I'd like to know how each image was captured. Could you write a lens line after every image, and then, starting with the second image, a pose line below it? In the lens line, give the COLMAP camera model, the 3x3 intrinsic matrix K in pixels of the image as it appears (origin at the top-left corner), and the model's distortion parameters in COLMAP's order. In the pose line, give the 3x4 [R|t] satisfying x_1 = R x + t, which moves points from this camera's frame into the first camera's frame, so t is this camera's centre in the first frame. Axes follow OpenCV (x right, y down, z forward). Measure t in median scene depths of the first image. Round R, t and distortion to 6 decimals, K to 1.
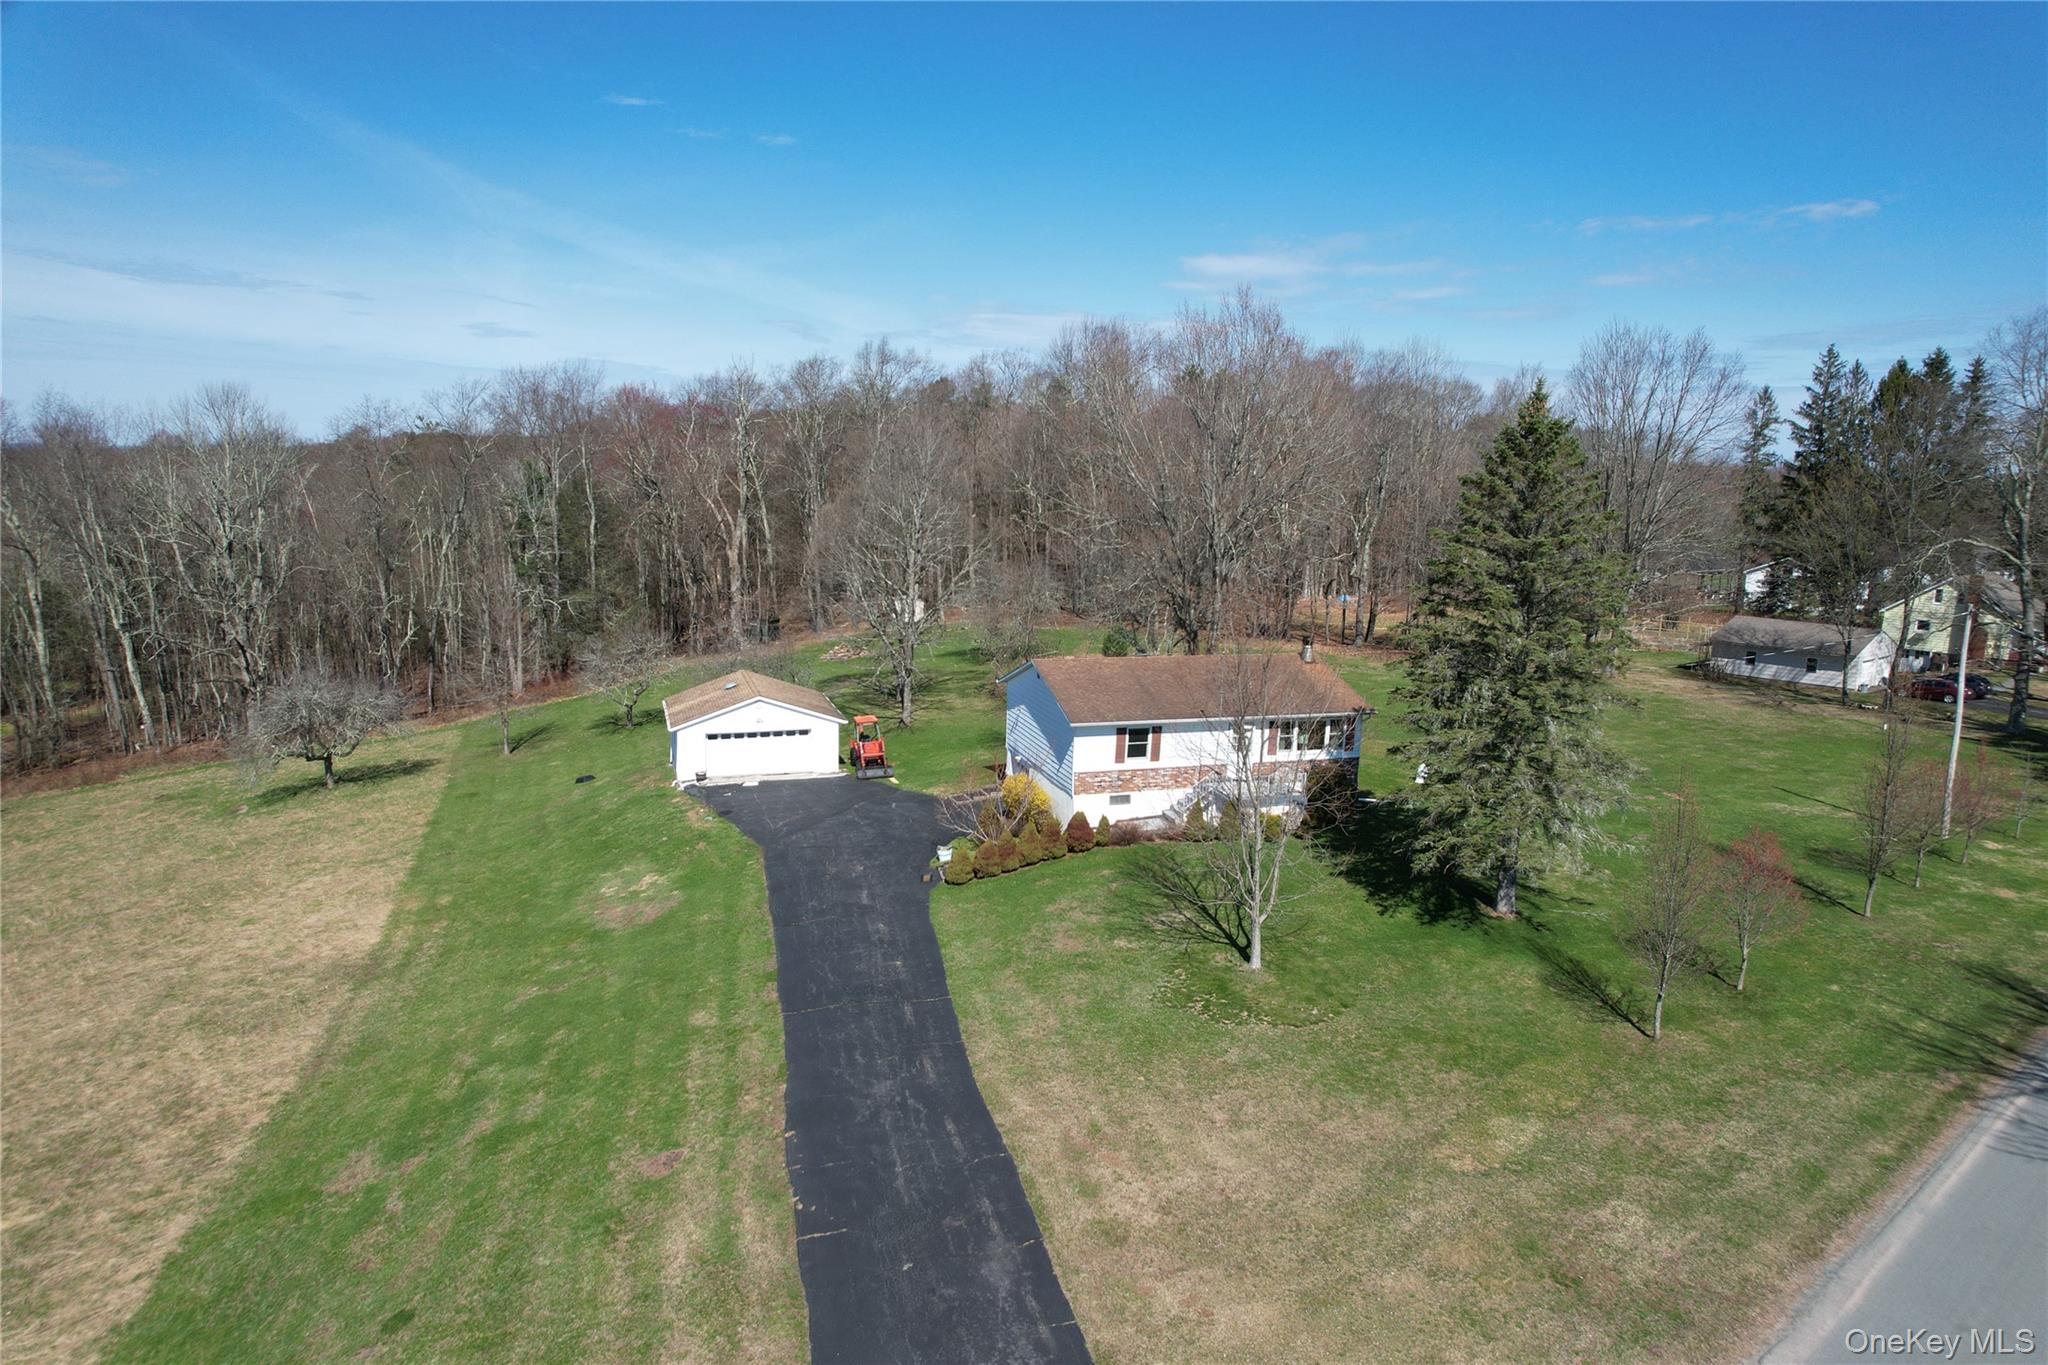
lens RADIAL K [[1286.2, 0, 1010.0], [0, 1286.2, 712.2], [0, 0, 1]] dist [-0.062018, 0.056849]
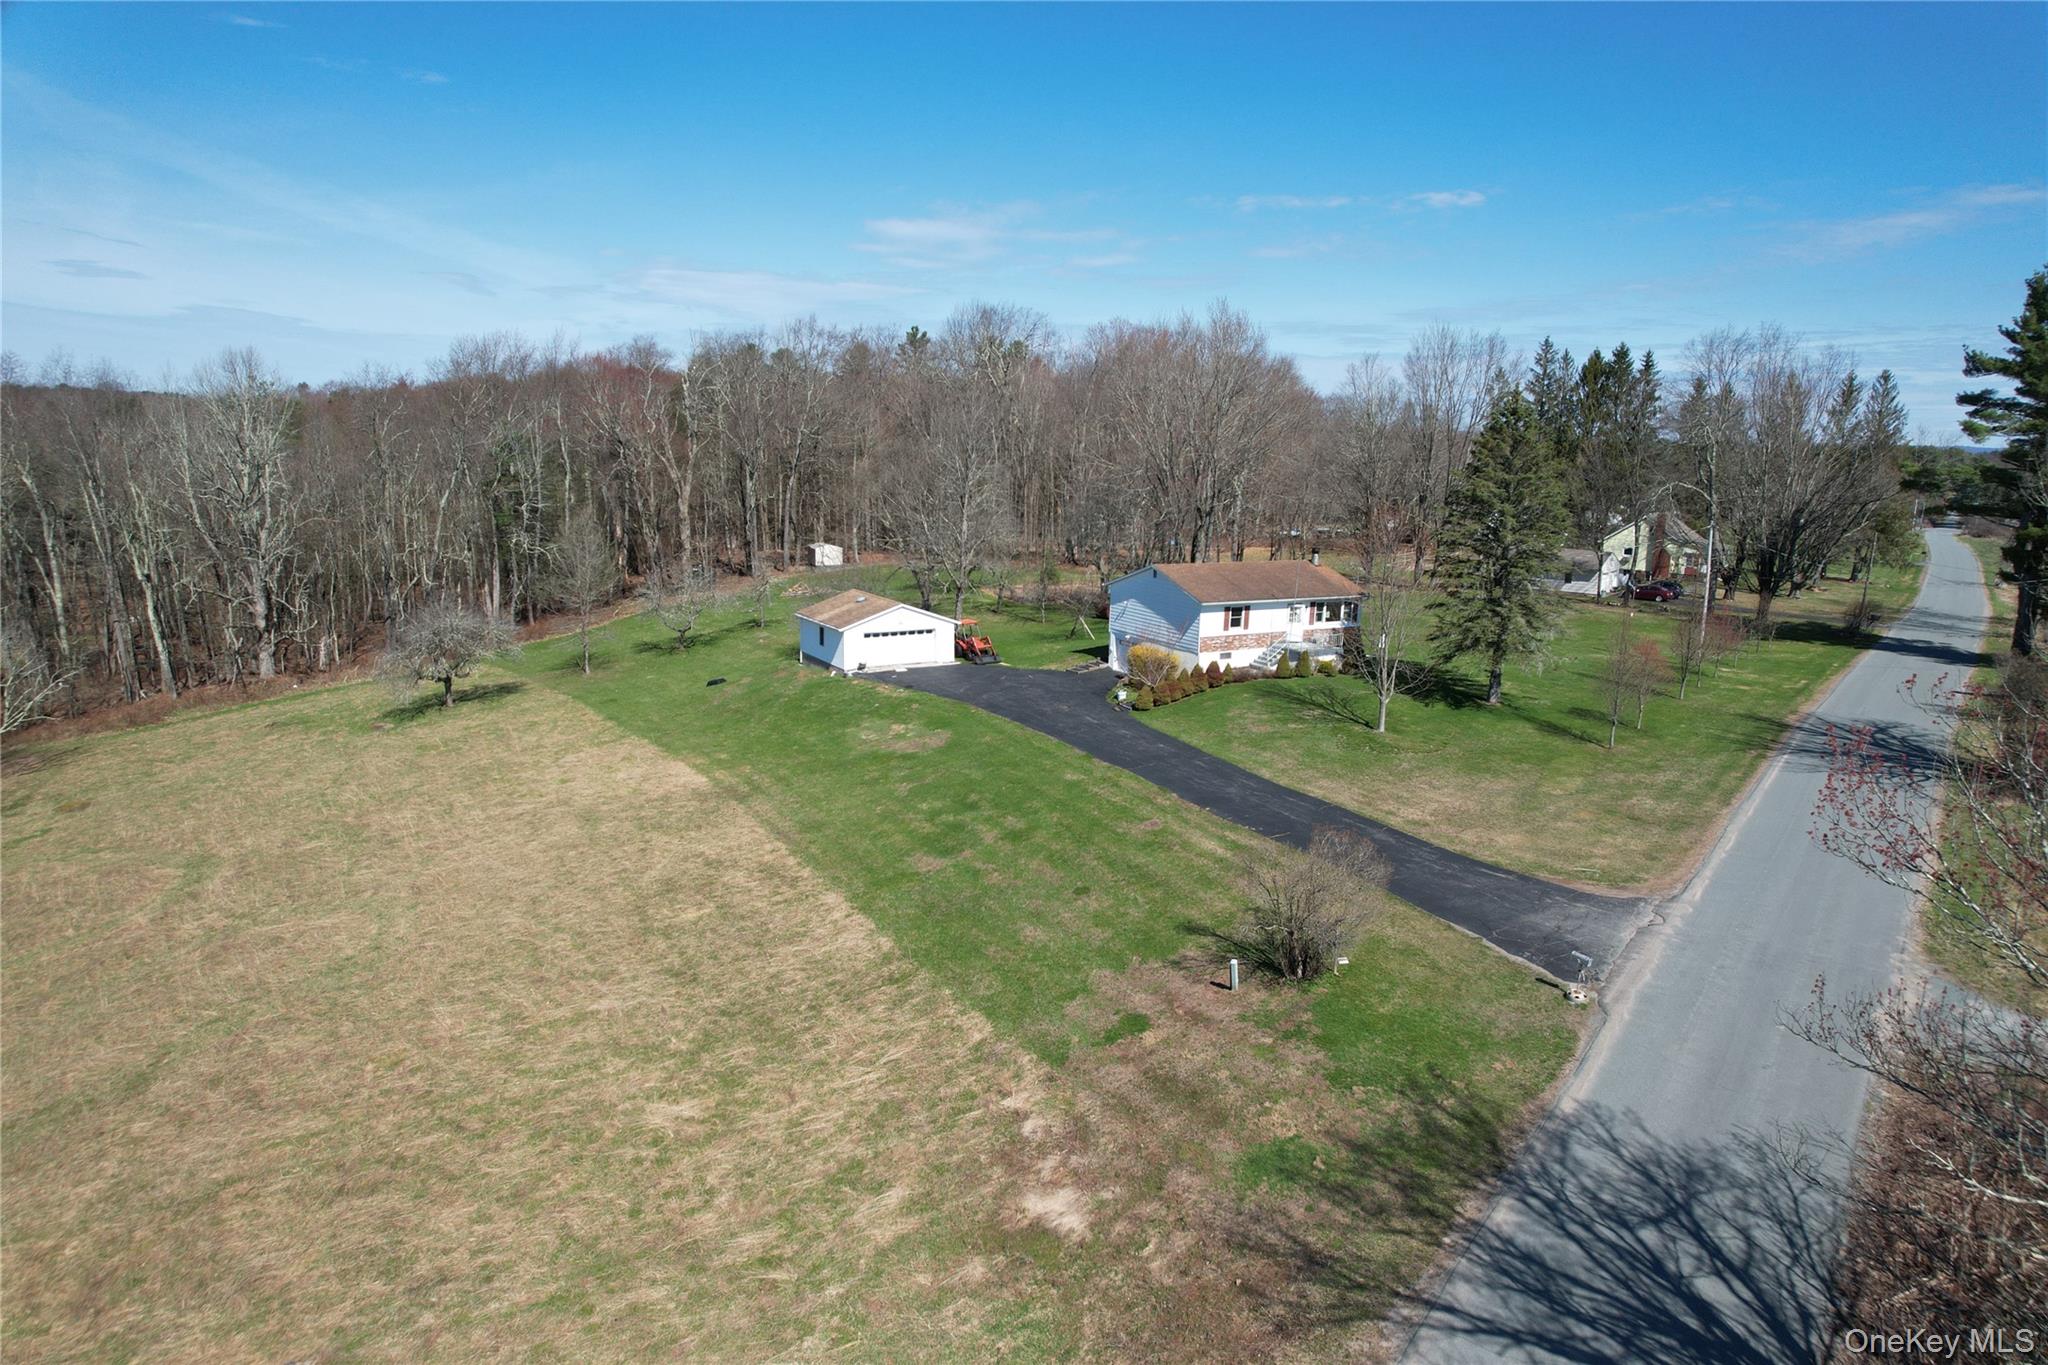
lens RADIAL K [[1287.6, 0, 1010.8], [0, 1287.6, 683.2], [0, 0, 1]] dist [-0.036163, 0.000011]
pose [[0.975459, -0.036902, 0.217067, -0.380066], [0.035266, 0.999313, 0.011407, 0.058443], [-0.217339, -0.003472, 0.976090, -0.317257]]
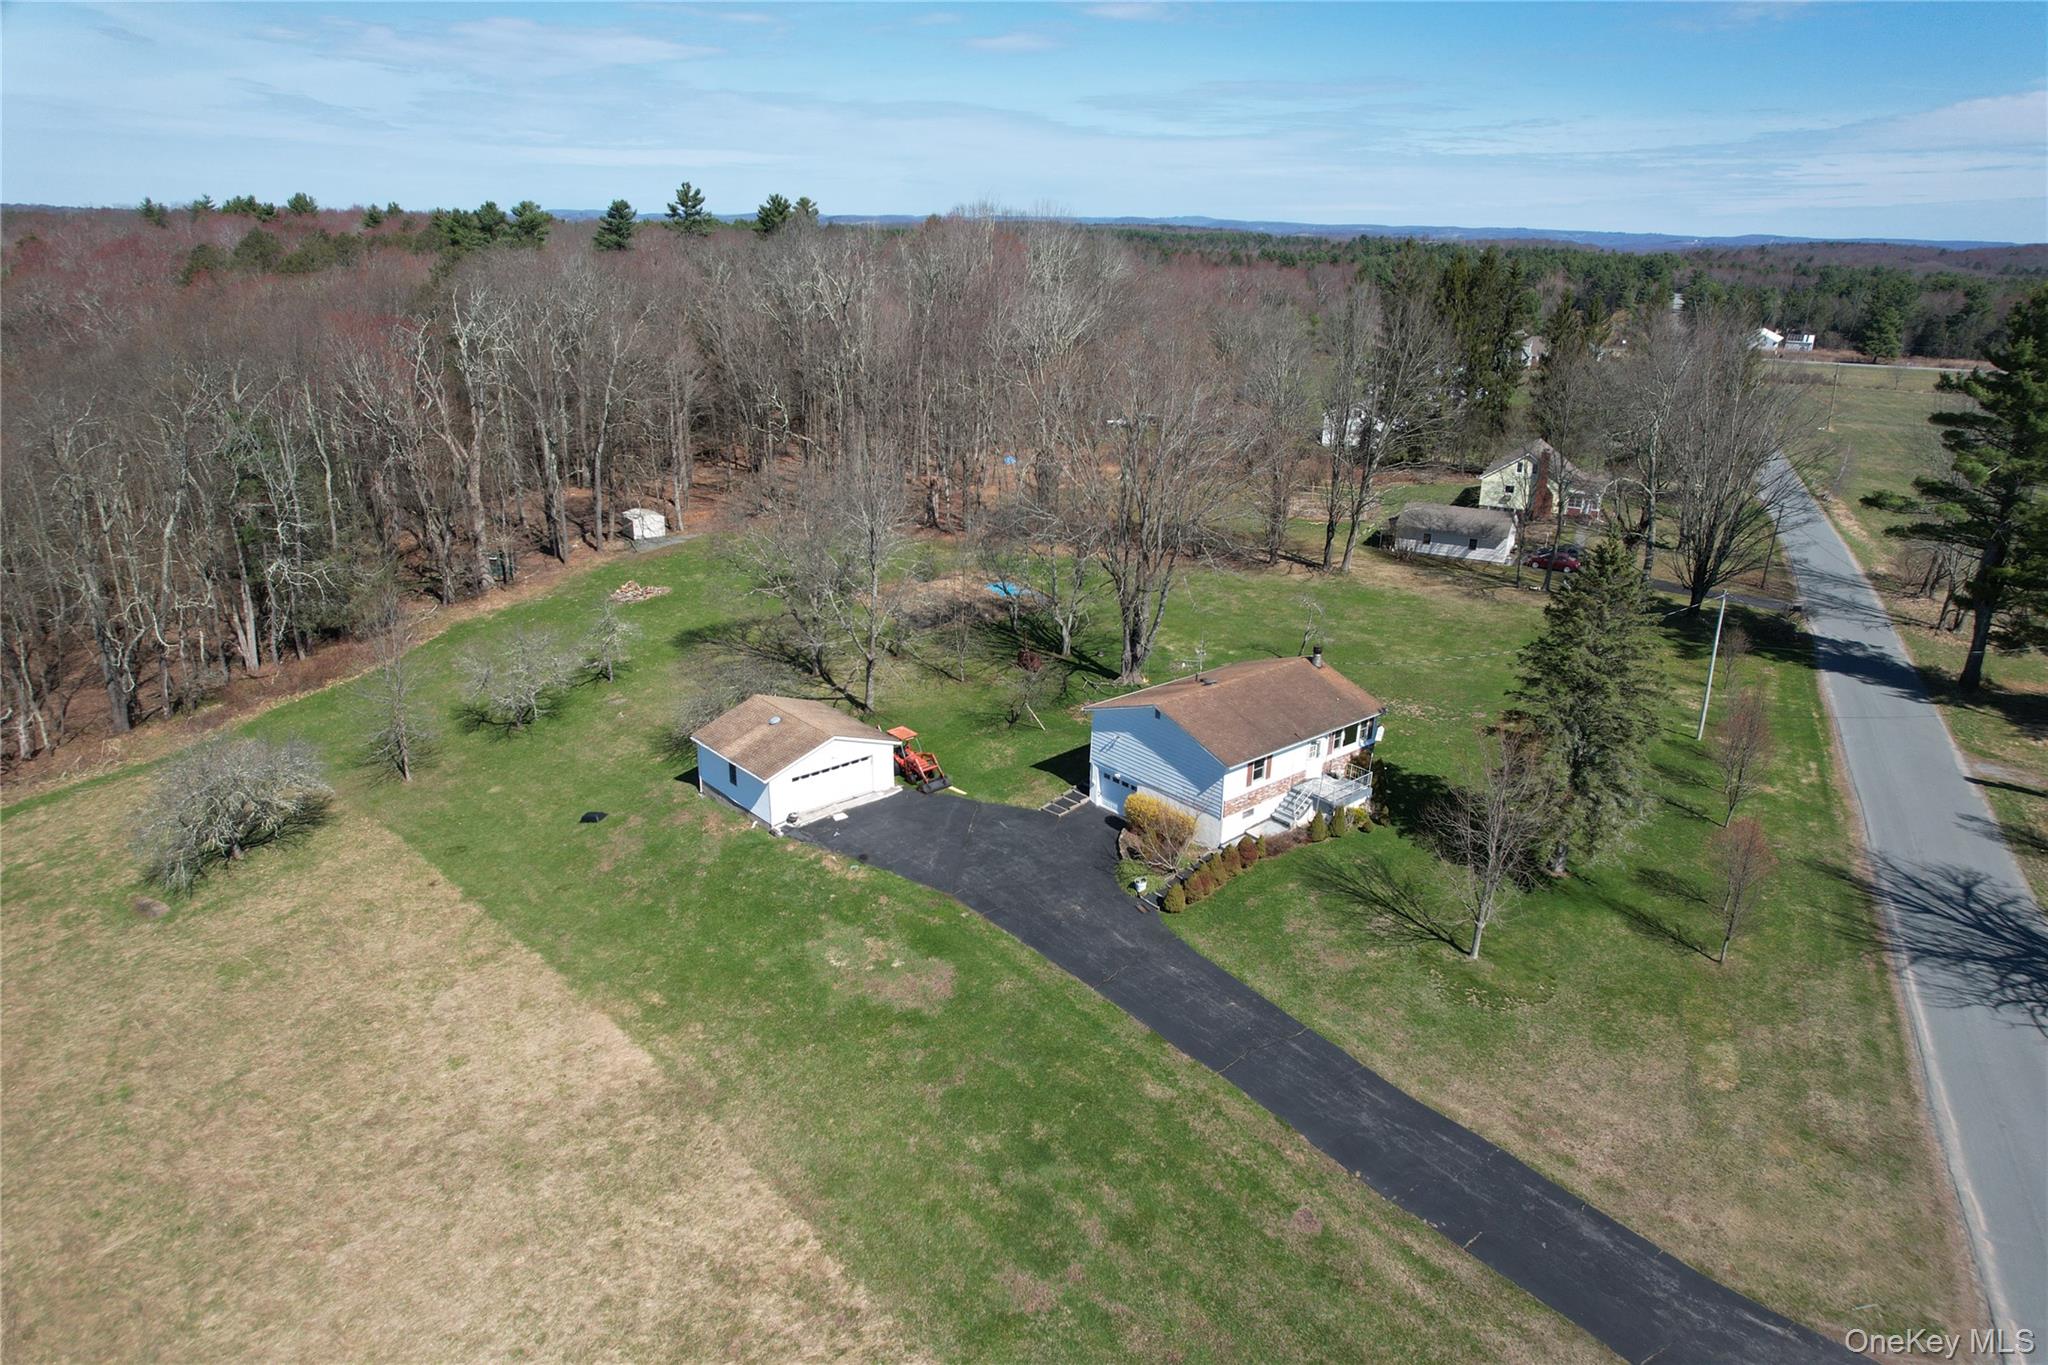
lens RADIAL K [[1309.2, 0, 1024.0], [0, 1309.2, 682.5], [0, 0, 1]] dist [-0.063848, 0.047408]
pose [[0.913993, -0.133539, 0.383125, -0.468793], [0.074421, 0.983442, 0.165240, -0.228218], [-0.398847, -0.122516, 0.908797, -0.056596]]
